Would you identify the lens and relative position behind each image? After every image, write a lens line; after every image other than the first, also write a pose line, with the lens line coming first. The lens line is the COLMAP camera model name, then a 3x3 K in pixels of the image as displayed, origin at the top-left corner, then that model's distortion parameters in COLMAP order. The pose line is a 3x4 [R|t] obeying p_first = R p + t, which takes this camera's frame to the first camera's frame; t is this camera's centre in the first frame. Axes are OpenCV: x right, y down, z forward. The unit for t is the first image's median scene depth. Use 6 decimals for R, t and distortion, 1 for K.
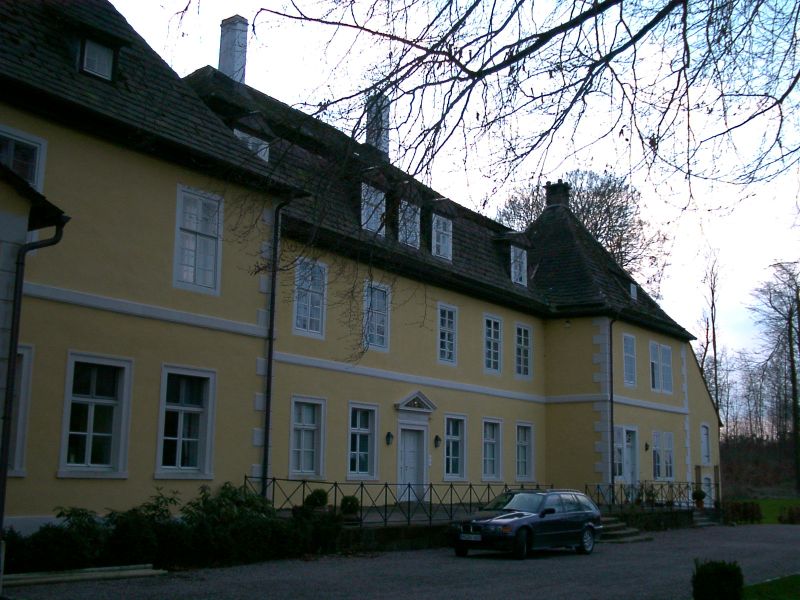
lens RADIAL K [[964.1, 0, 399.8], [0, 964.1, 342.2], [0, 0, 1]] dist [0.184559, 0.003518]
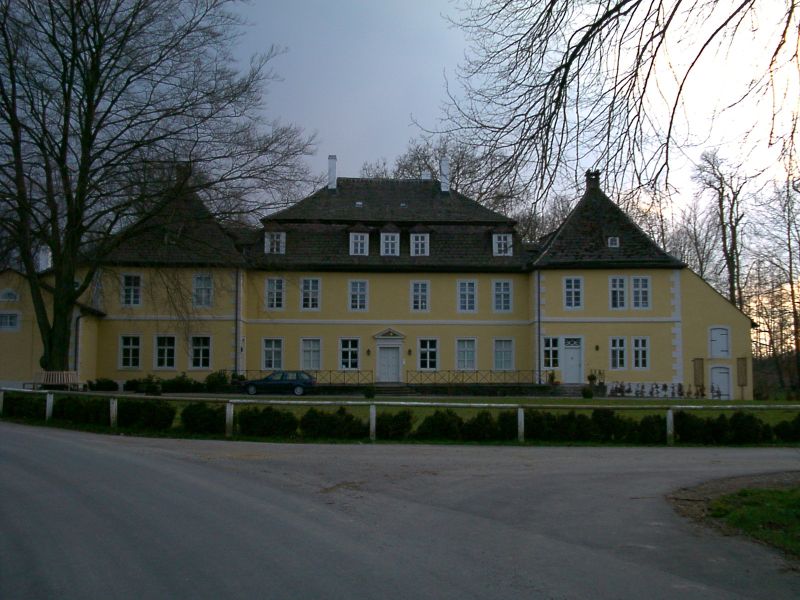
lens RADIAL K [[962.5, 0, 400.0], [0, 962.5, 300.0], [0, 0, 1]] dist [-0.070538, -0.009294]
pose [[0.616969, -0.081581, -0.782748, 1.599946], [0.117090, 0.993058, -0.011209, 0.017000], [0.778228, -0.084736, 0.622238, -0.231210]]
